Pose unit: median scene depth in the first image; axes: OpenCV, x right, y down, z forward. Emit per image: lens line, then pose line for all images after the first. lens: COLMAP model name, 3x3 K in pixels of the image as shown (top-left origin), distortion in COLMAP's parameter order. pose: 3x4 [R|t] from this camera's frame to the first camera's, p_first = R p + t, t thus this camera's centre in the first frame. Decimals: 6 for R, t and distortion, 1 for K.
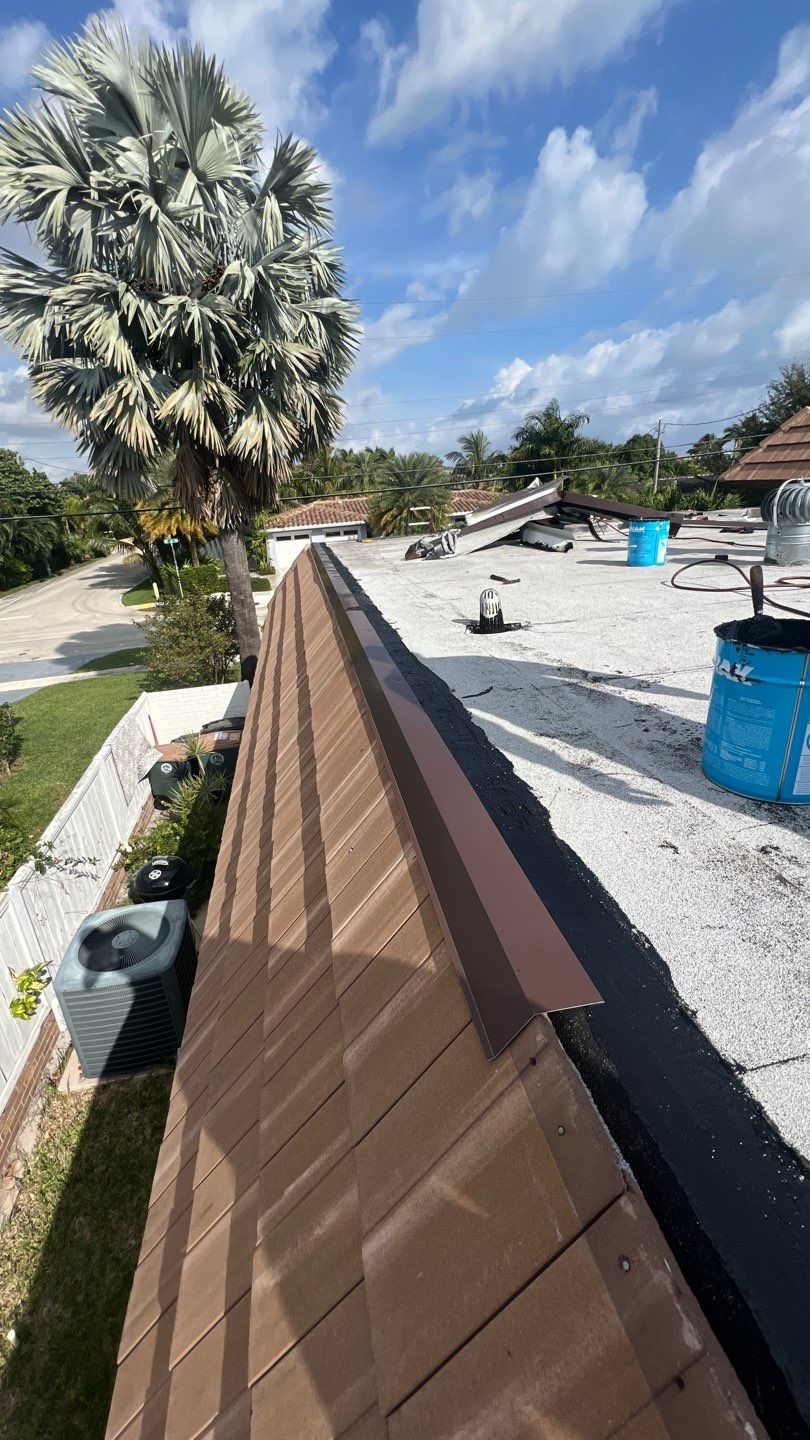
lens RADIAL K [[579.1, 0, 410.1], [0, 579.1, 720.3], [0, 0, 1]] dist [-0.011169, 0.000024]
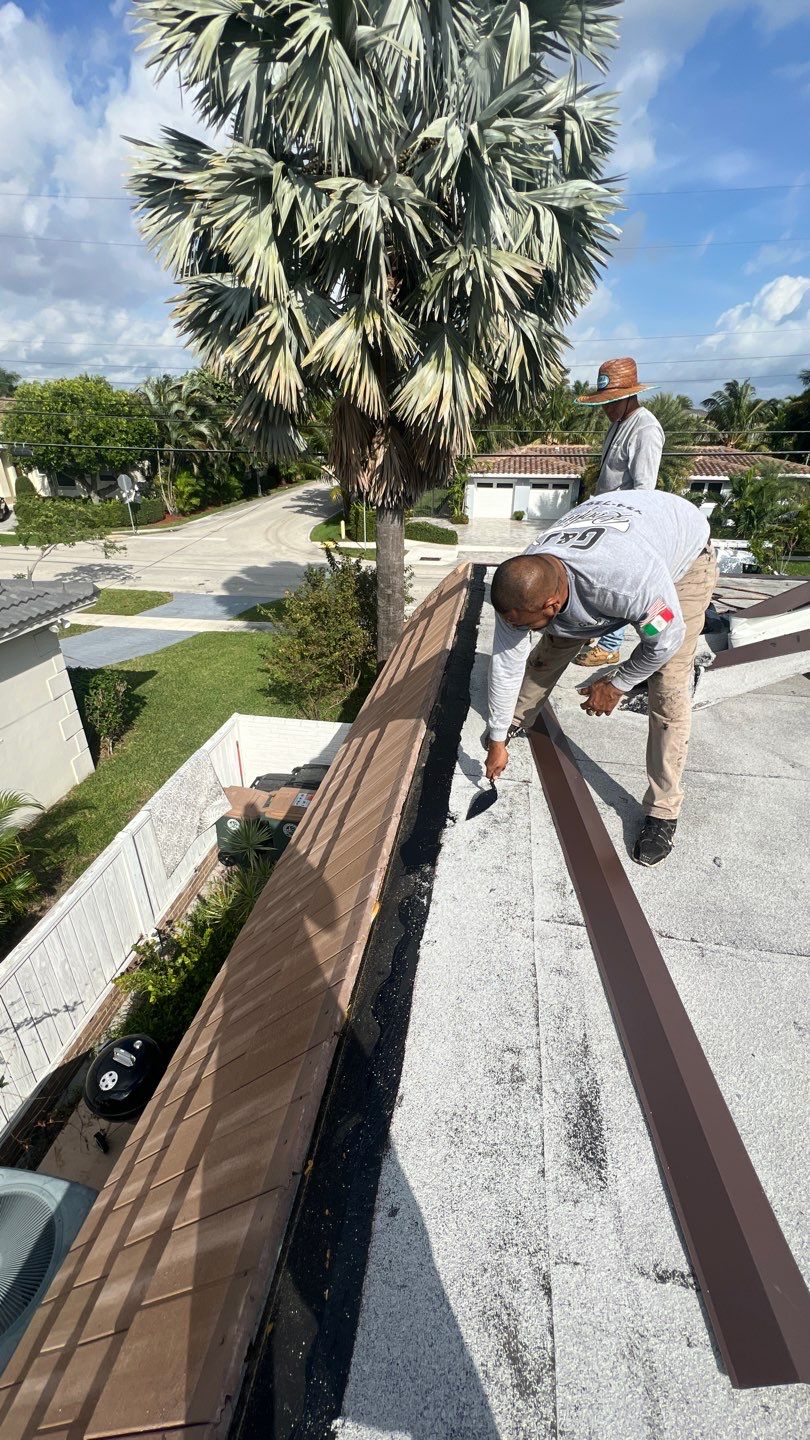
lens RADIAL K [[578.9, 0, 407.1], [0, 578.9, 716.8], [0, 0, 1]] dist [-0.000172, 0.000275]
pose [[0.936031, 0.218731, -0.275686, -0.006630], [-0.191912, 0.973911, 0.121111, -0.174696], [0.294984, -0.060456, 0.953588, 0.267124]]
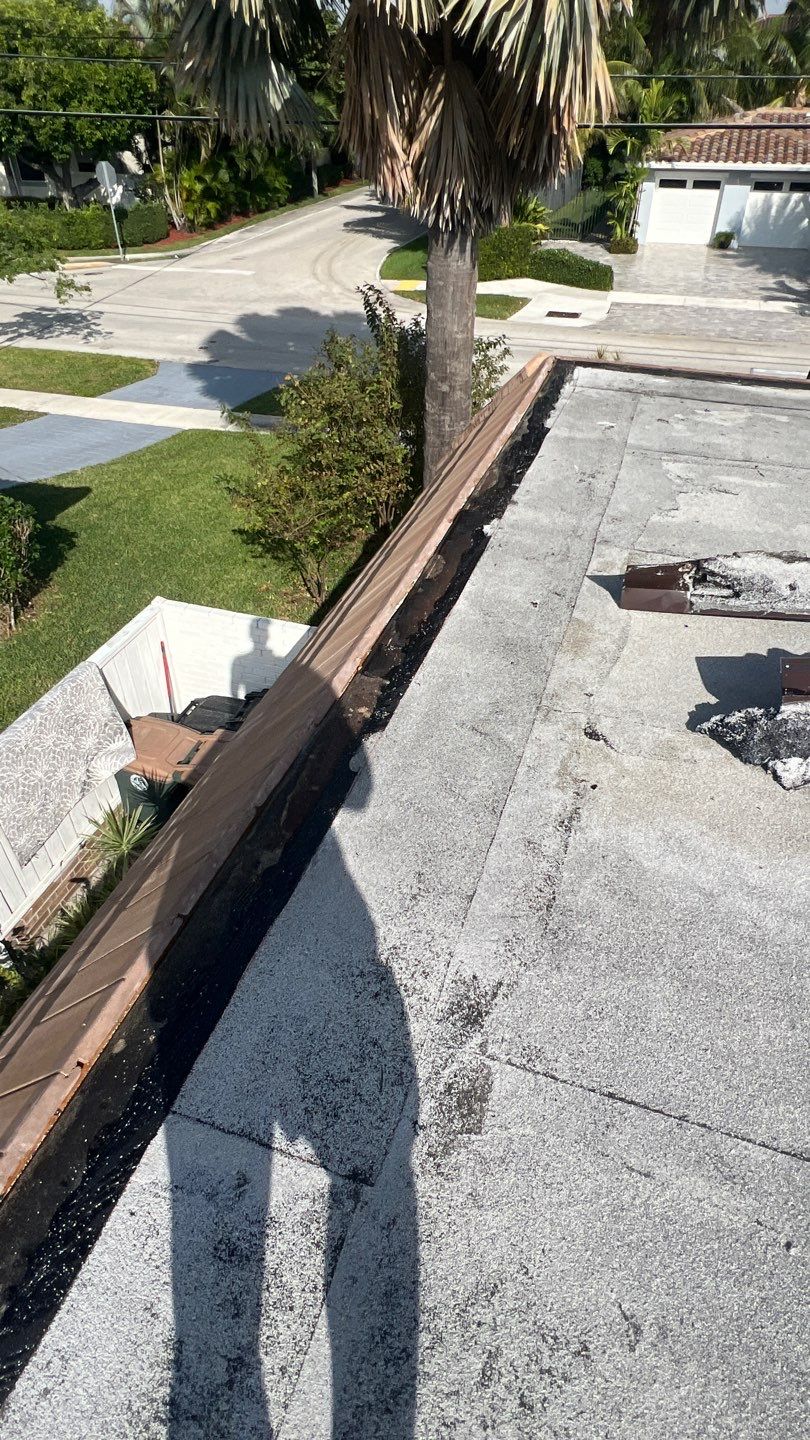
lens RADIAL K [[800.1, 0, 407.5], [0, 800.1, 717.6], [0, 0, 1]] dist [-0.000371, -0.001407]
pose [[0.871014, 0.355656, -0.338886, 0.001050], [-0.234695, 0.907276, 0.348954, -0.228140], [0.431571, -0.224409, 0.873720, 0.425143]]
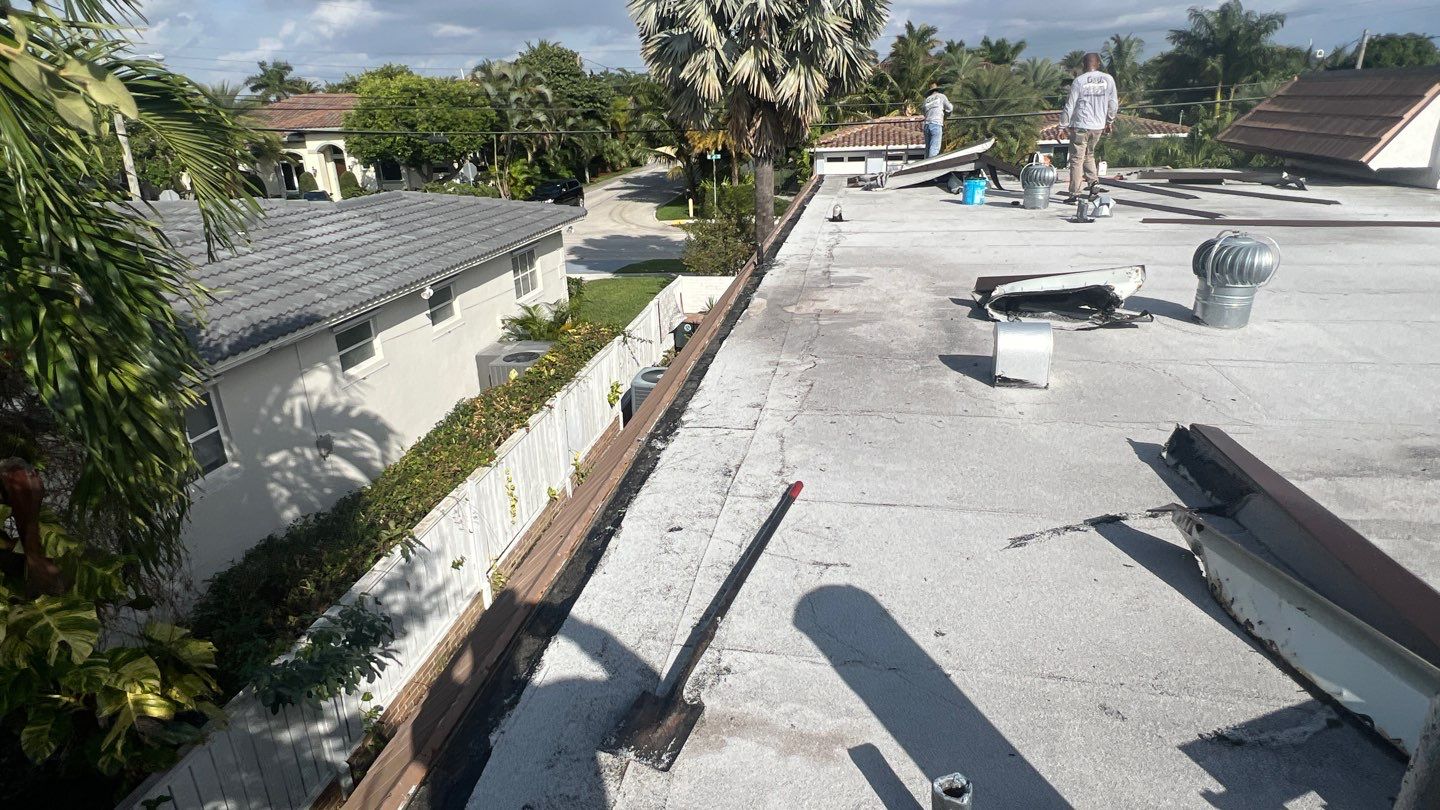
lens RADIAL K [[800.1, 0, 711.8], [0, 800.1, 400.3], [0, 0, 1]] dist [-0.000371, -0.001407]
pose [[0.928700, 0.159399, -0.334827, 0.258649], [-0.161874, 0.986594, 0.020696, 0.174415], [0.333637, 0.034979, 0.942052, -0.672021]]
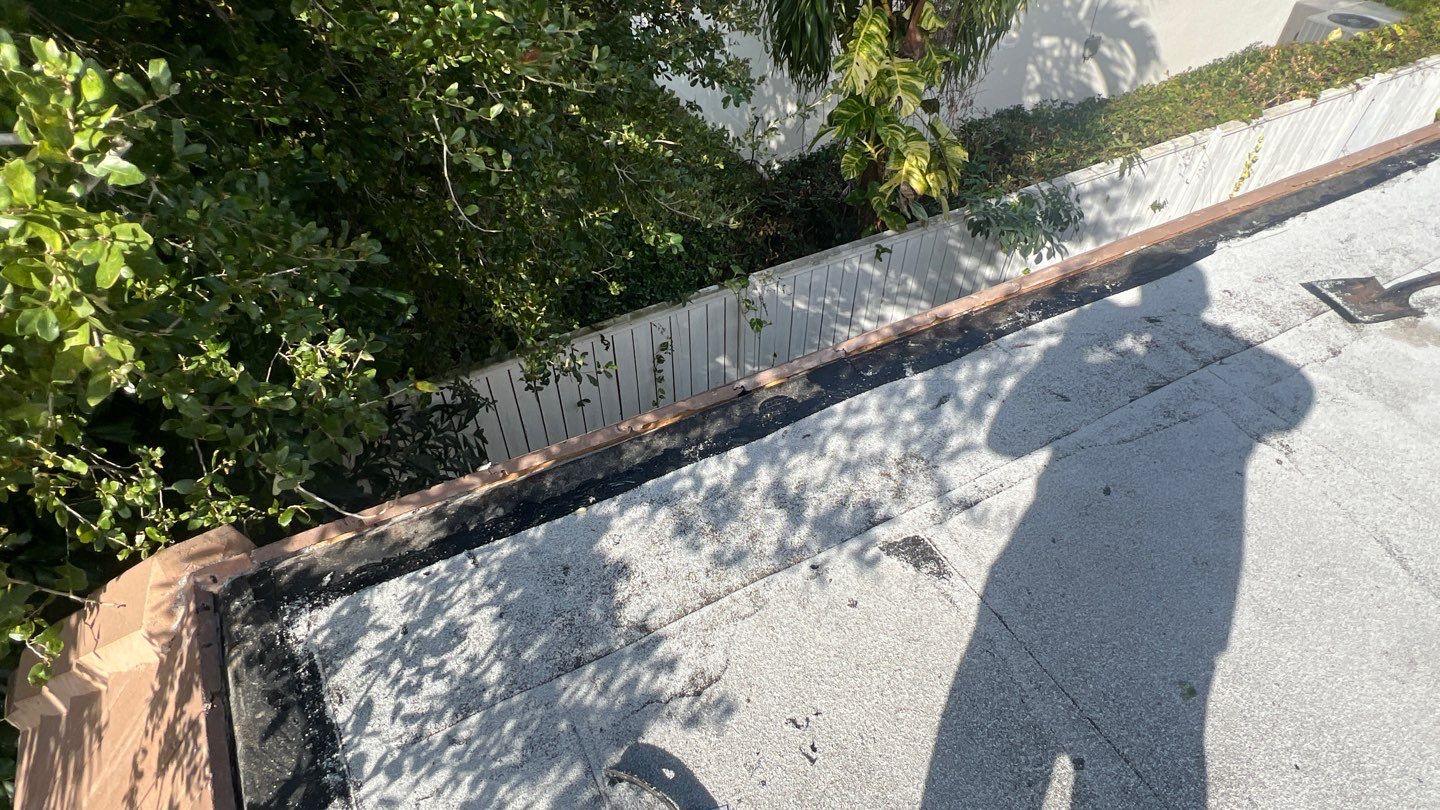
lens RADIAL K [[800.1, 0, 711.8], [0, 800.1, 400.3], [0, 0, 1]] dist [-0.000371, -0.001407]
pose [[0.292829, 0.705085, -0.645838, 0.297189], [-0.366306, 0.706639, 0.605377, 0.209662], [0.883216, 0.059303, 0.465201, -0.741722]]
